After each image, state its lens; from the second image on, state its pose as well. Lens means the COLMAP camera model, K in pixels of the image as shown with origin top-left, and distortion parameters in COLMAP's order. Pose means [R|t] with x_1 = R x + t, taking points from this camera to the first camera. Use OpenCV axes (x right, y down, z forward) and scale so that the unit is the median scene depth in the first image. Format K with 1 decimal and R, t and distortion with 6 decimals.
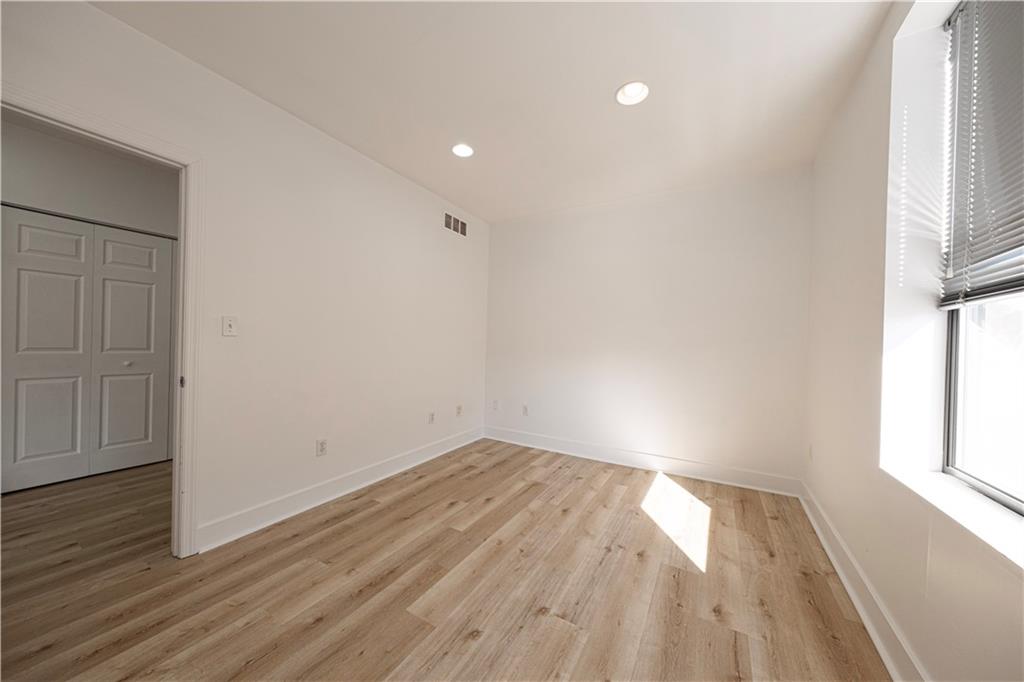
lens RADIAL K [[308.5, 0, 512.0], [0, 308.5, 341.0], [0, 0, 1]] dist [0.000072, -0.000022]
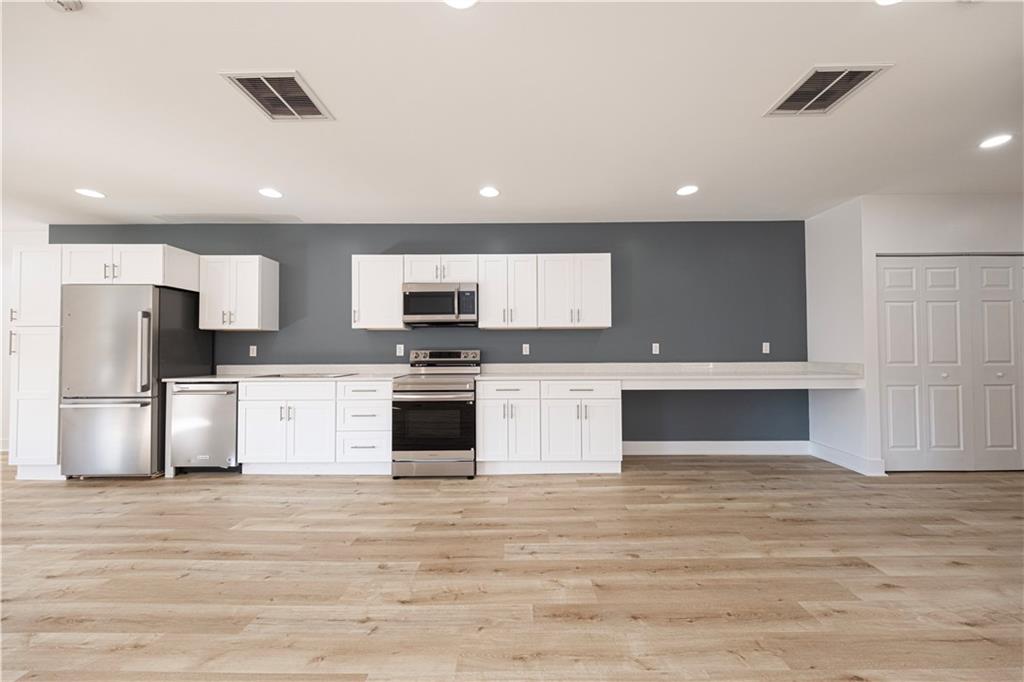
lens RADIAL K [[404.5, 0, 512.0], [0, 404.5, 341.0], [0, 0, 1]] dist [0.001924, 0.000006]
pose [[0.551367, -0.046433, -0.832970, -0.995143], [0.016253, 0.998858, -0.044922, -0.009628], [0.834105, 0.011230, 0.551492, -1.215647]]
